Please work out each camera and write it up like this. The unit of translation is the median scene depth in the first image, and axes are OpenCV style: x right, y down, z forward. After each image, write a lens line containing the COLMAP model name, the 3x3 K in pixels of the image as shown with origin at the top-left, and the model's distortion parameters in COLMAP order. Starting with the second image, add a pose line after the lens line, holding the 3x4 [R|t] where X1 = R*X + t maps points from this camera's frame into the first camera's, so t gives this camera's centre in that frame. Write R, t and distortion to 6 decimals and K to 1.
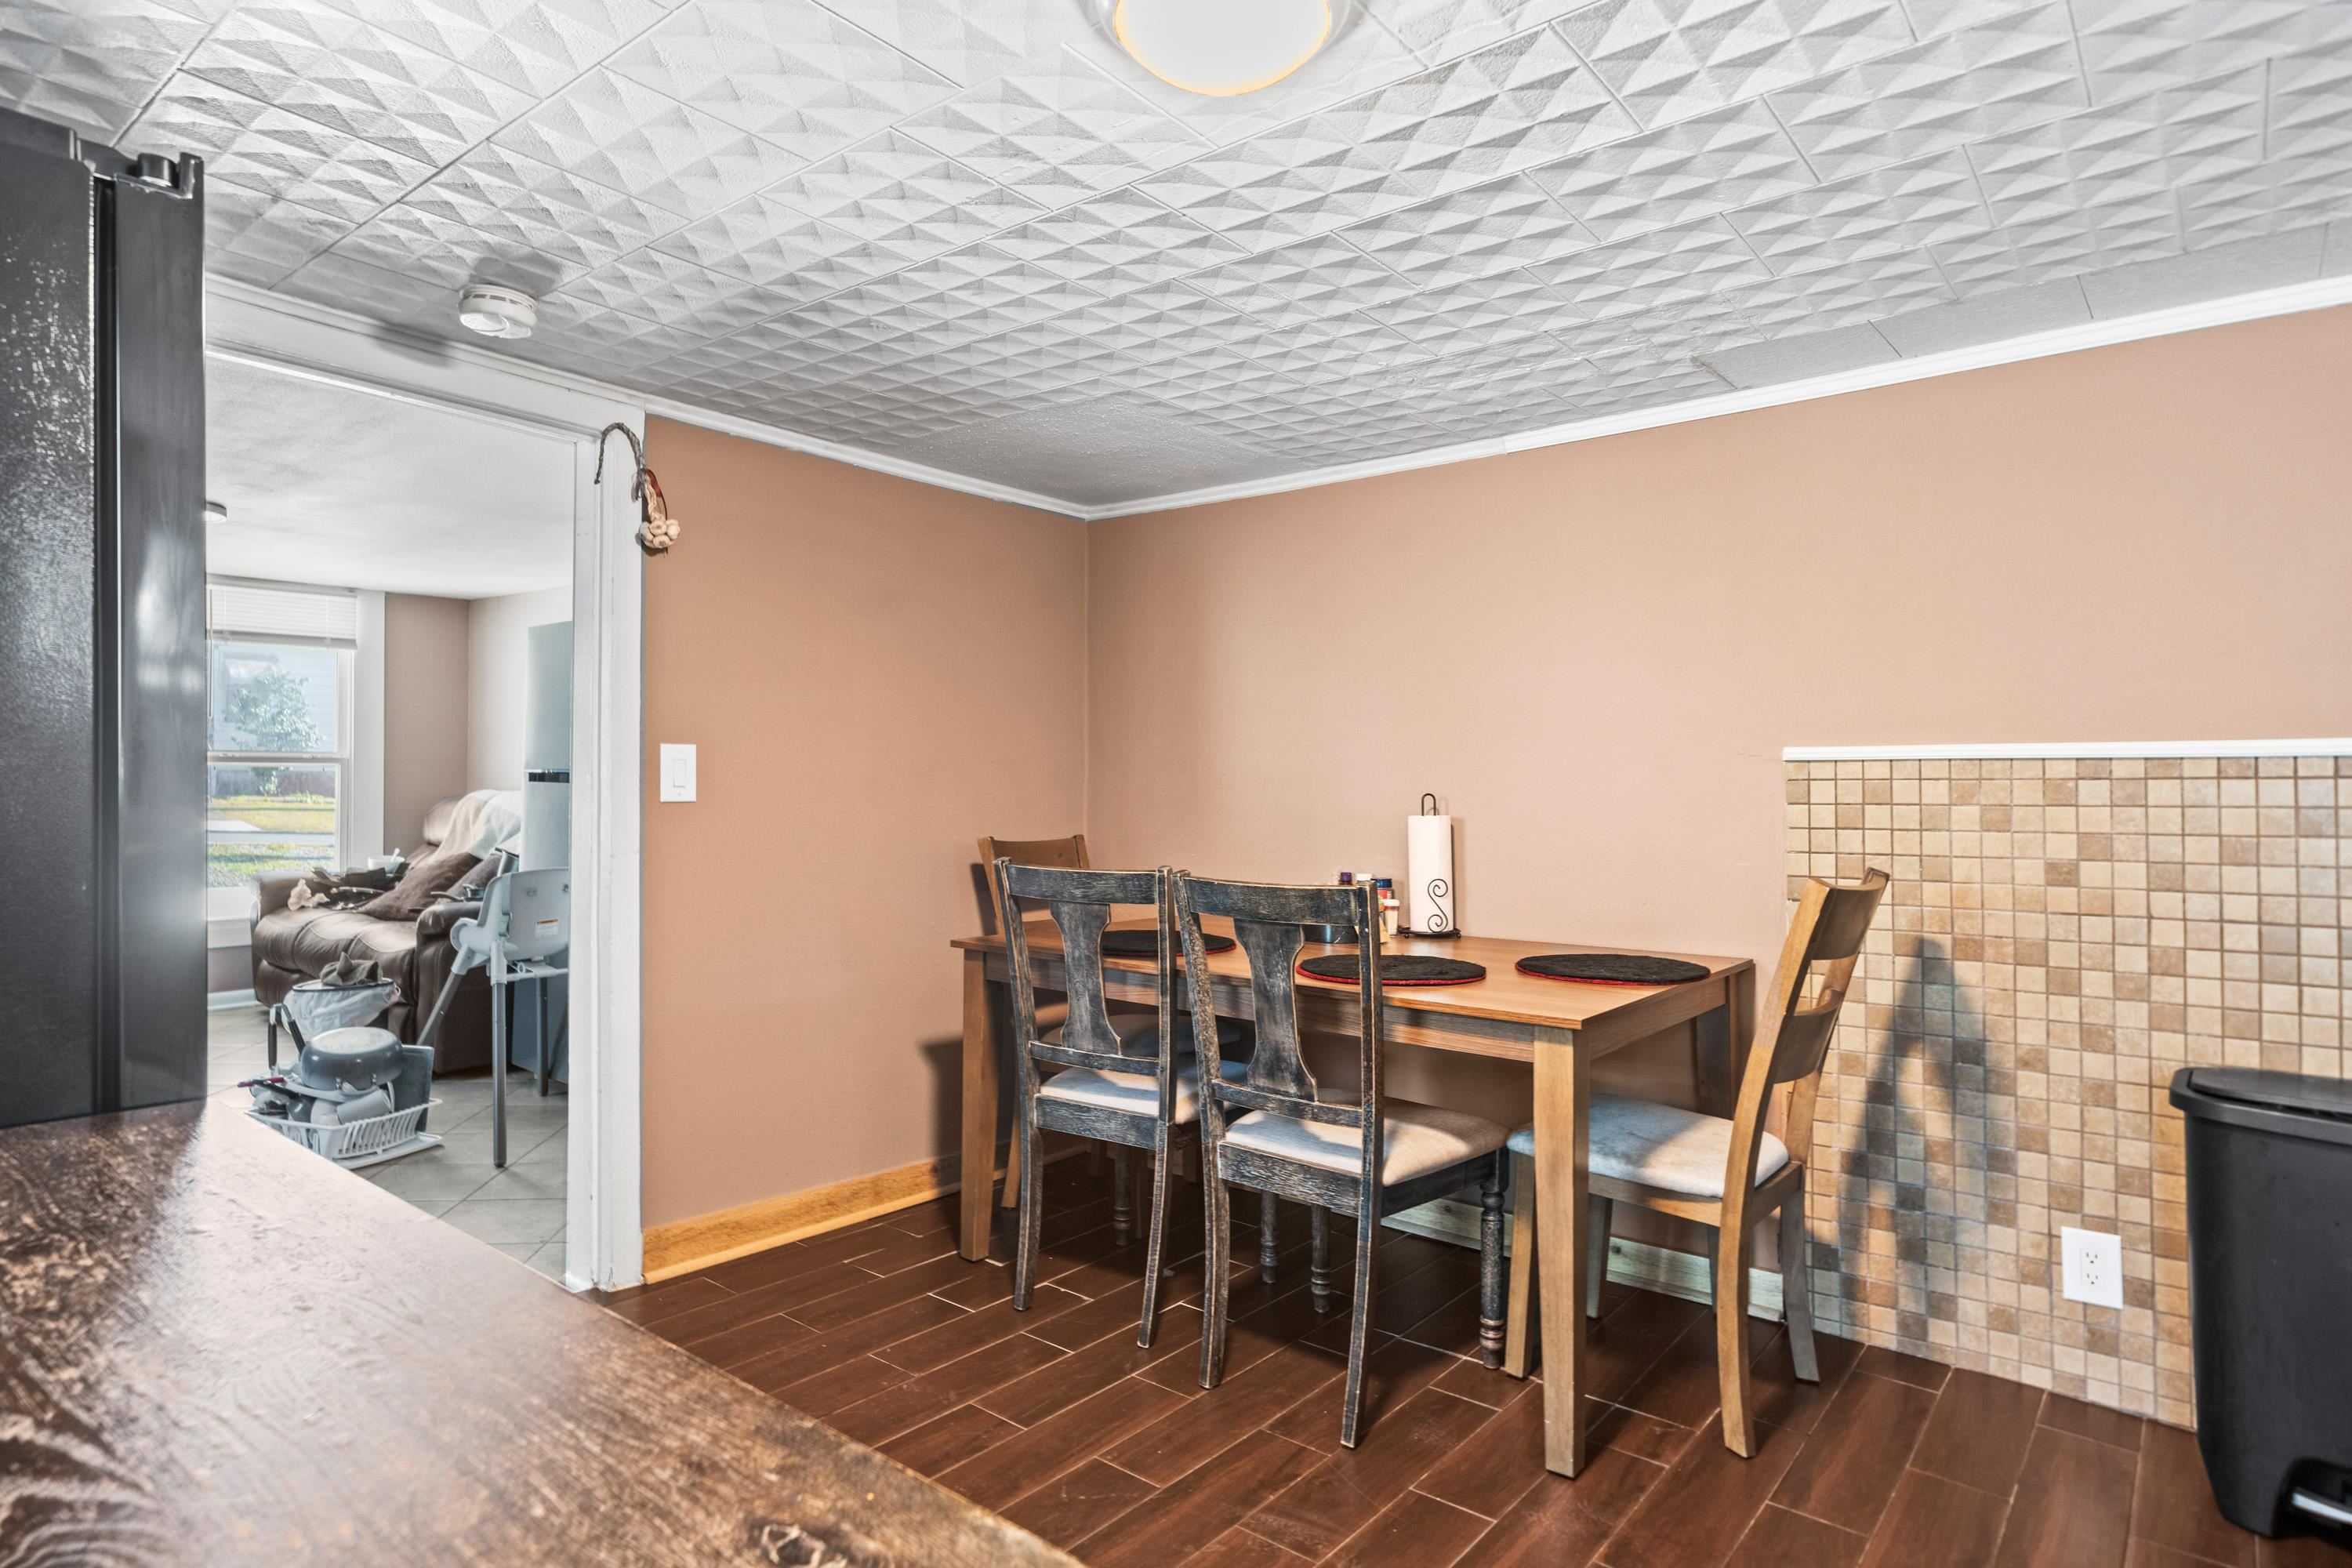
lens RADIAL K [[1316.2, 0, 1170.7], [0, 1316.2, 750.8], [0, 0, 1]] dist [0.001824, 0.000385]
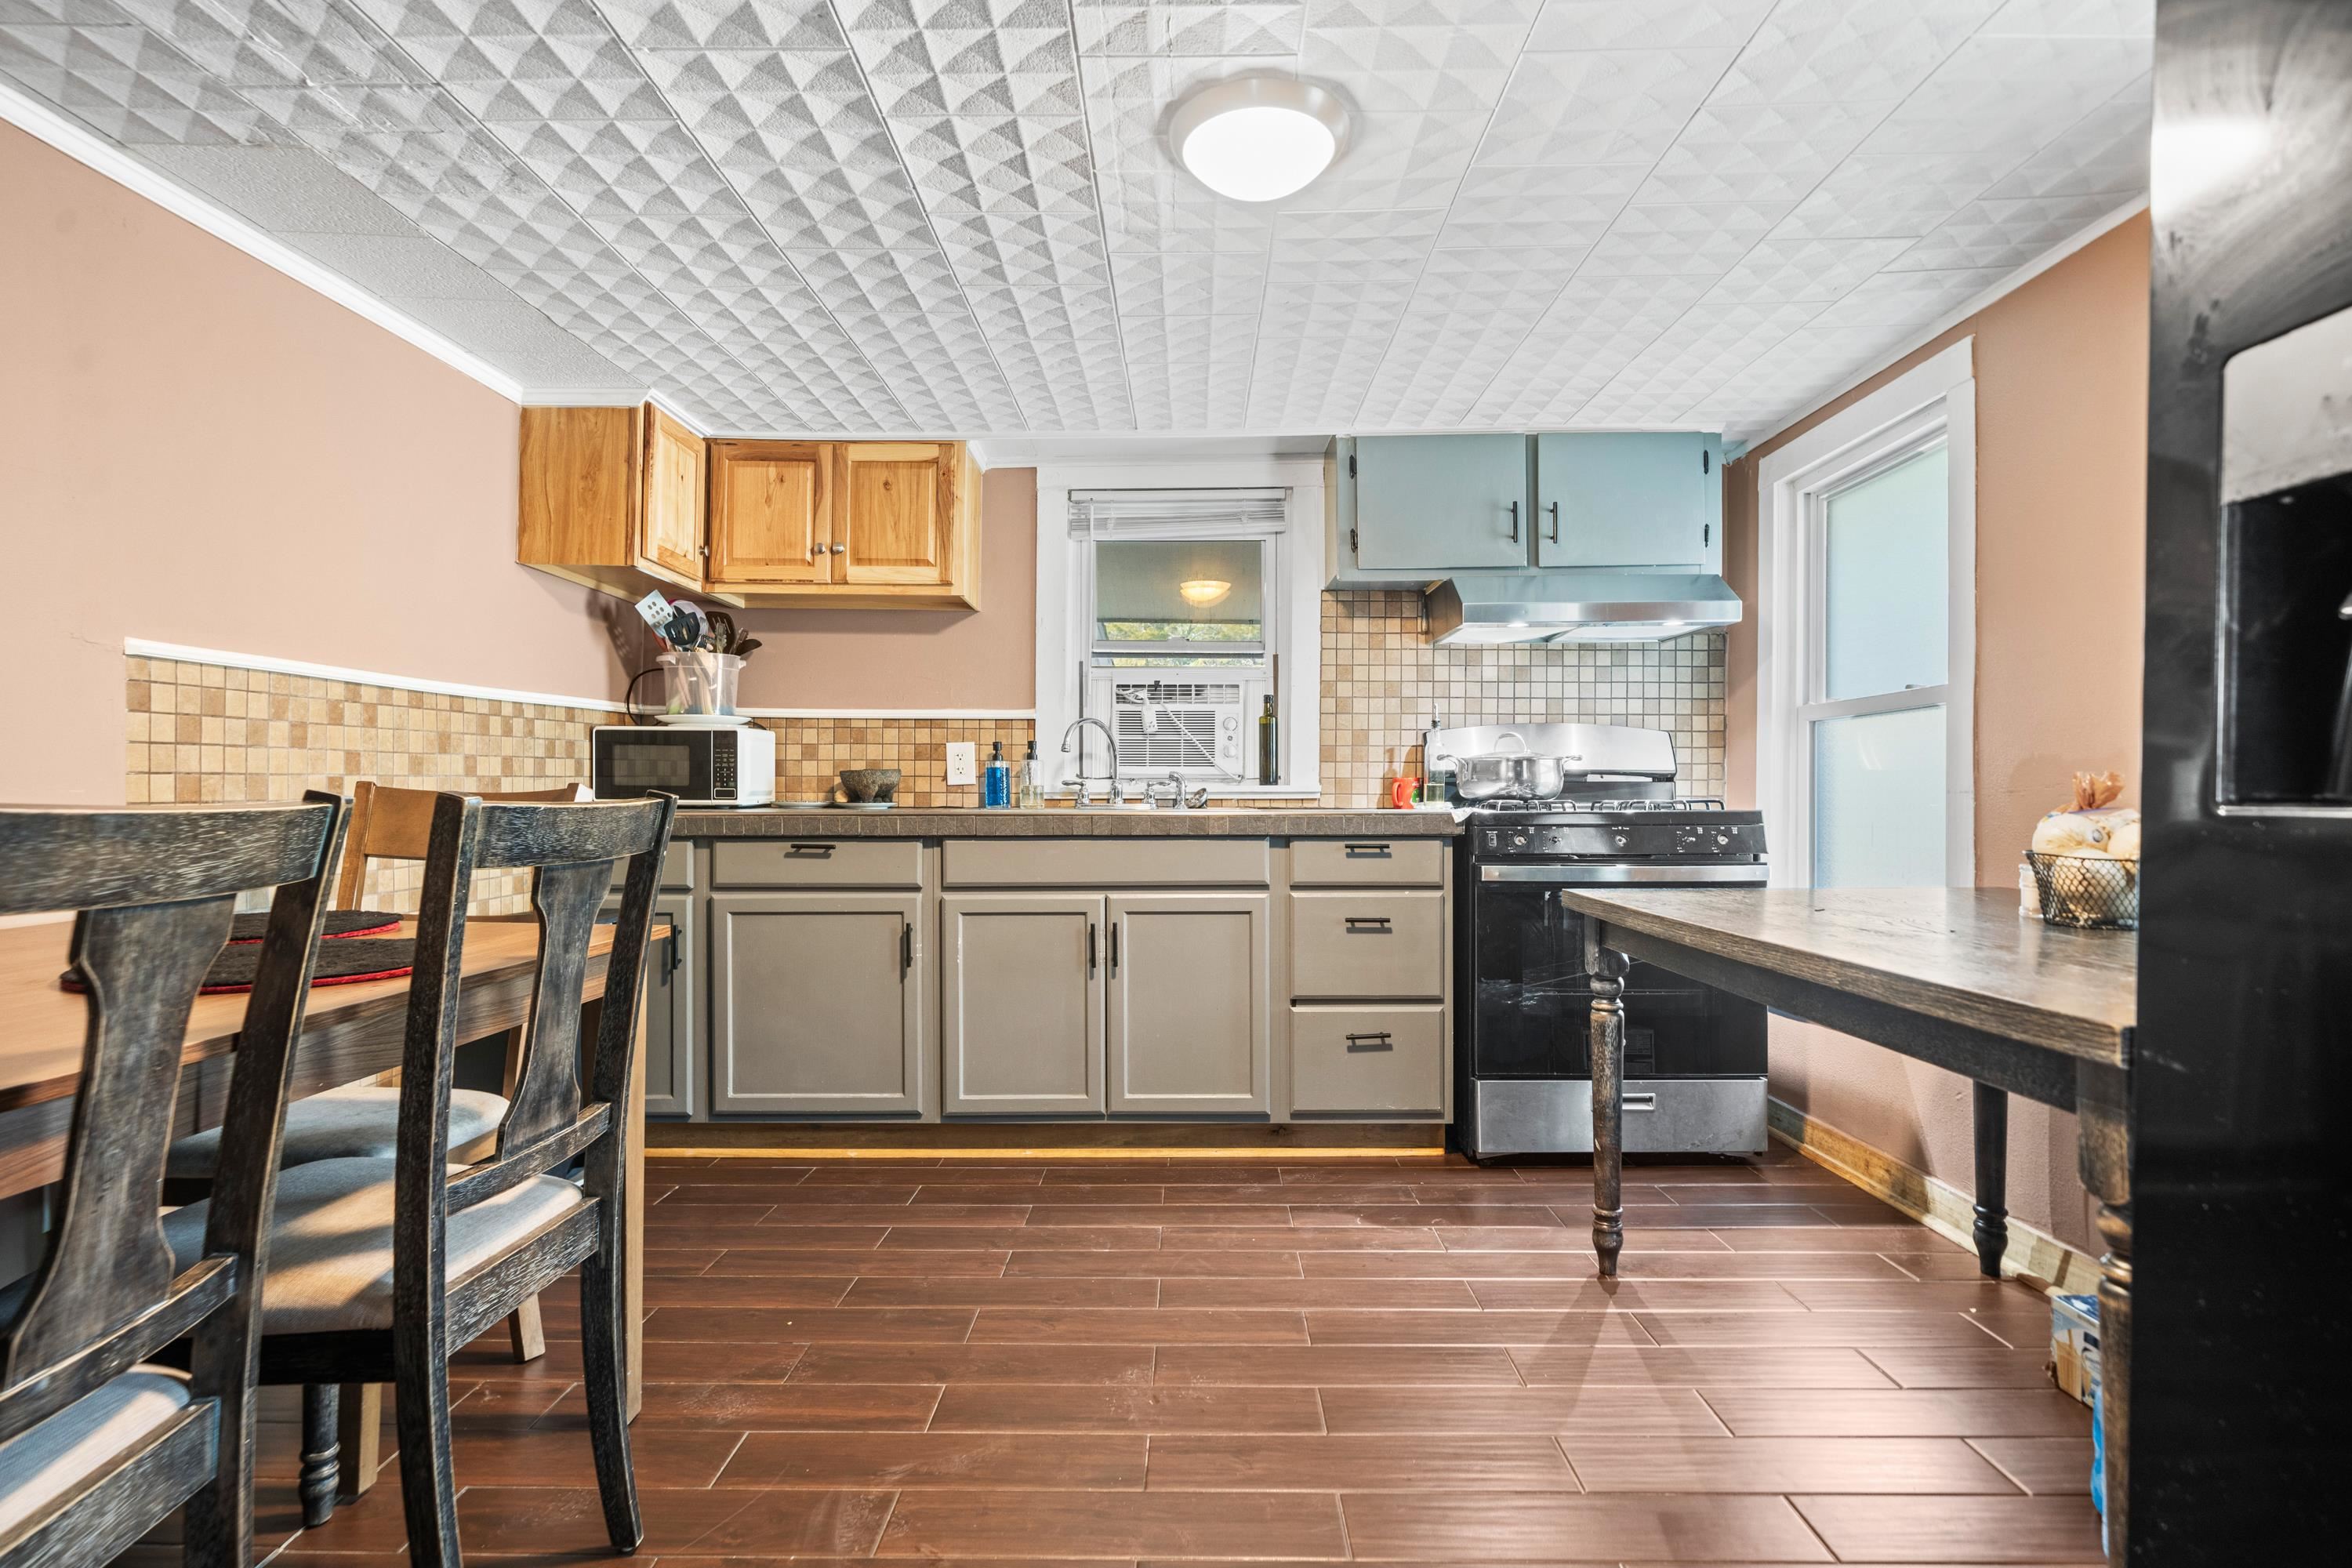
lens RADIAL K [[1241.3, 0, 1176.0], [0, 1241.3, 784.0], [0, 0, 1]] dist [0.007473, 0.000542]
pose [[-0.626338, -0.002343, 0.779548, -0.564232], [-0.024662, 0.999554, -0.016811, 0.092793], [-0.779161, -0.029754, -0.626117, 1.126127]]
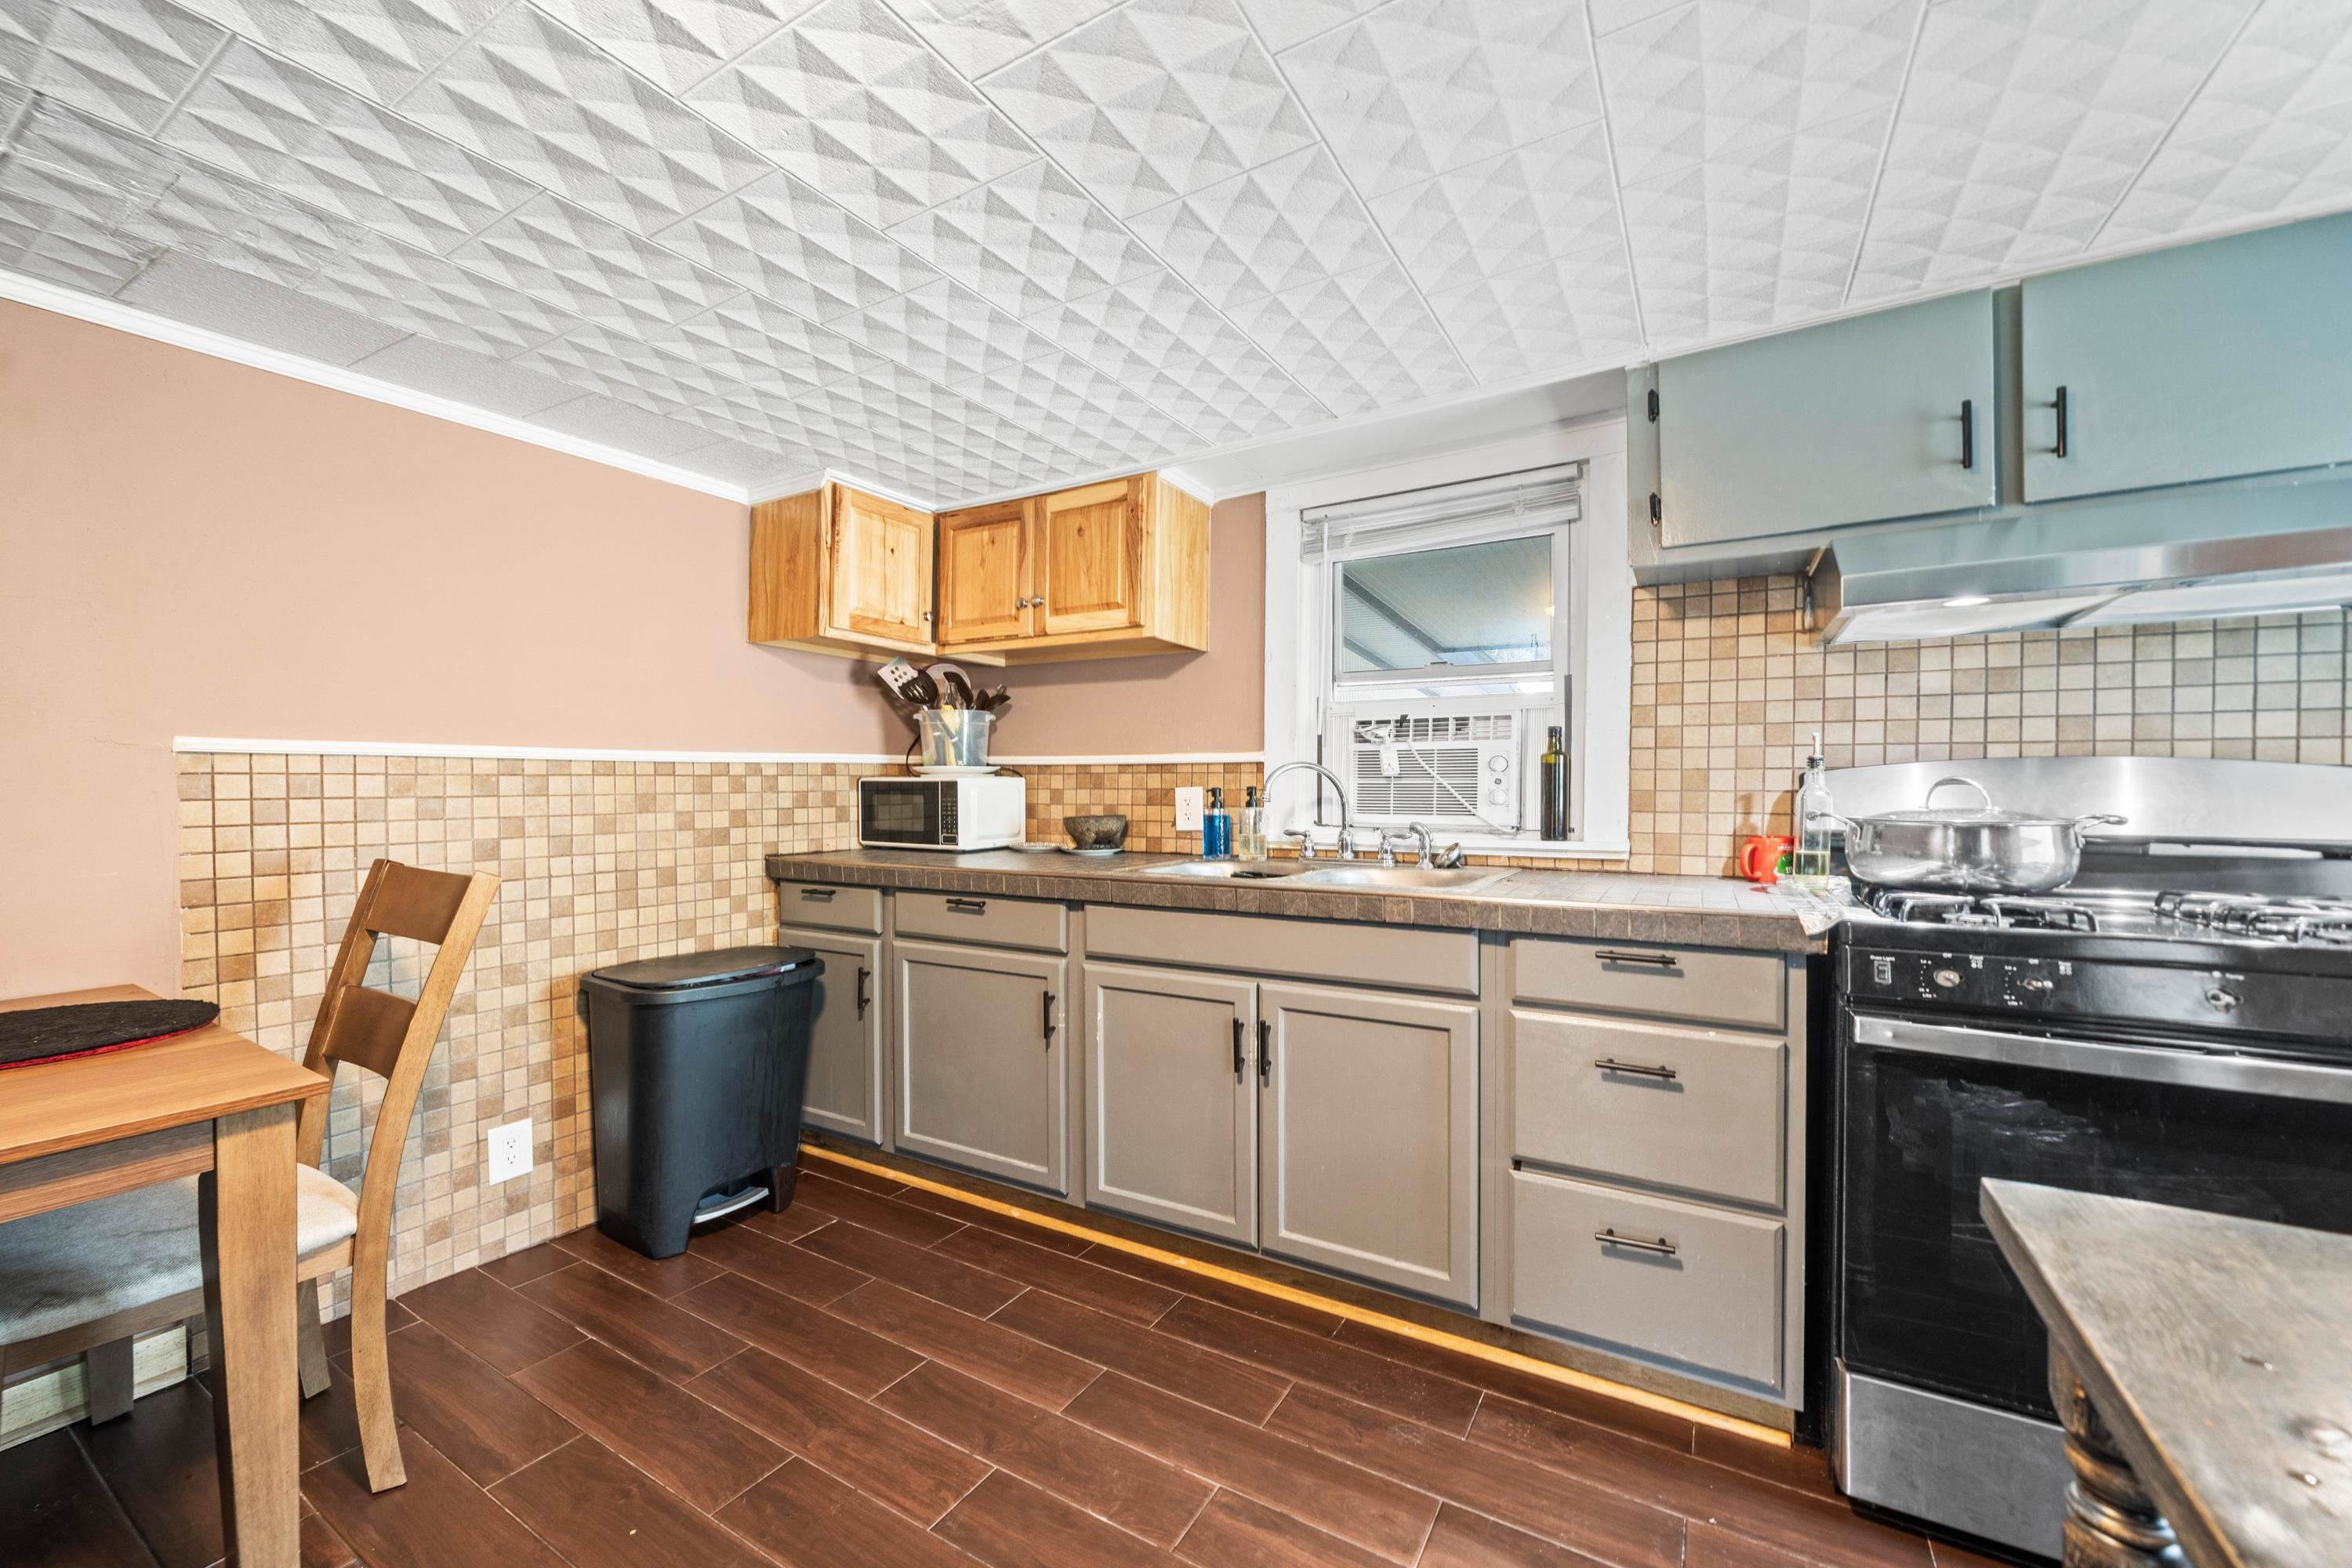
lens RADIAL K [[853.8, 0, 1131.0], [0, 853.8, 784.3], [0, 0, 1]] dist [-0.004604, 0.000127]
pose [[-0.087498, -0.008469, 0.996129, -0.185286], [-0.031521, 0.999487, 0.005728, 0.006653], [-0.995666, -0.030897, -0.087720, 0.472852]]
